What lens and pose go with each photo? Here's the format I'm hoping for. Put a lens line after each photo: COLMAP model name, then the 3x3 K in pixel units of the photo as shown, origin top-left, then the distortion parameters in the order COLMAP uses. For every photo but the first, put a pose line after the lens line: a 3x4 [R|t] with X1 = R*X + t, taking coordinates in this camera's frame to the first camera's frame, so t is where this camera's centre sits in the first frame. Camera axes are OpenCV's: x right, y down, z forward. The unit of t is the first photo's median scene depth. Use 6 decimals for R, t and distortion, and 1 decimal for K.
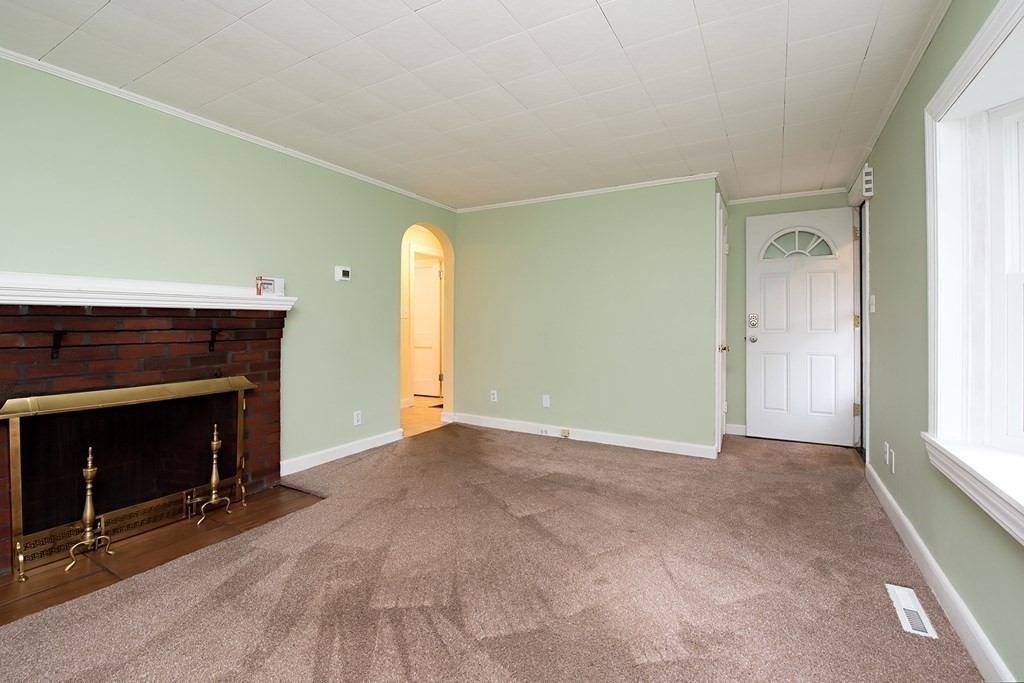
lens RADIAL K [[454.8, 0, 510.8], [0, 454.8, 331.0], [0, 0, 1]] dist [0.005195, 0.000249]
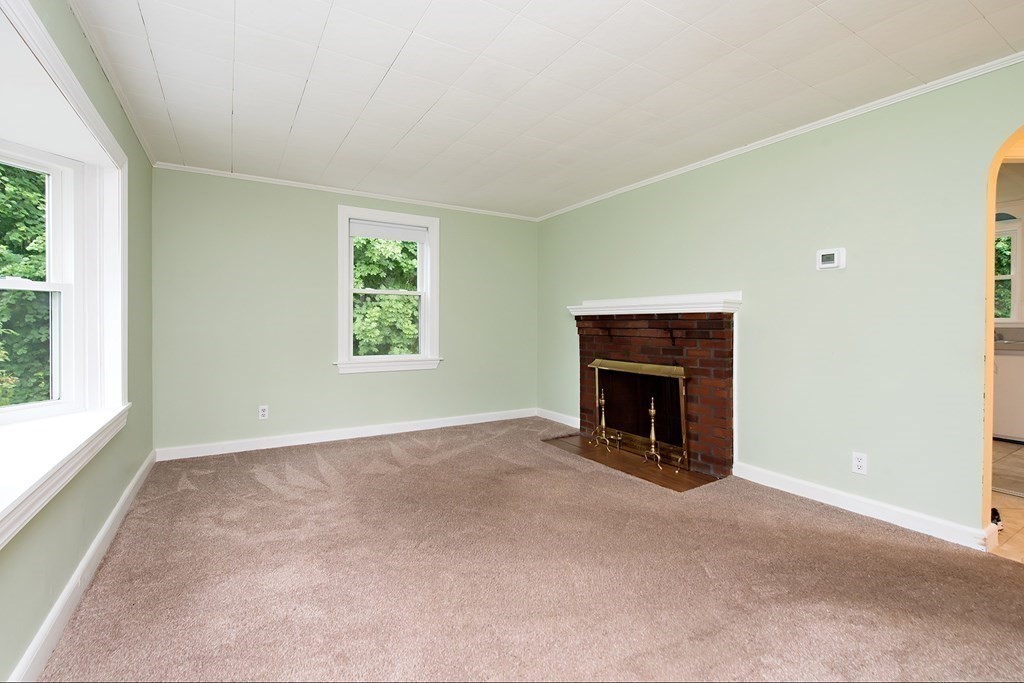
lens RADIAL K [[454.8, 0, 498.7], [0, 454.8, 322.8], [0, 0, 1]] dist [0.005195, 0.000249]
pose [[-0.486373, 0.004053, -0.873742, 0.734381], [-0.013047, 0.999844, 0.011901, -0.029731], [0.873654, 0.017188, -0.486244, 1.187217]]
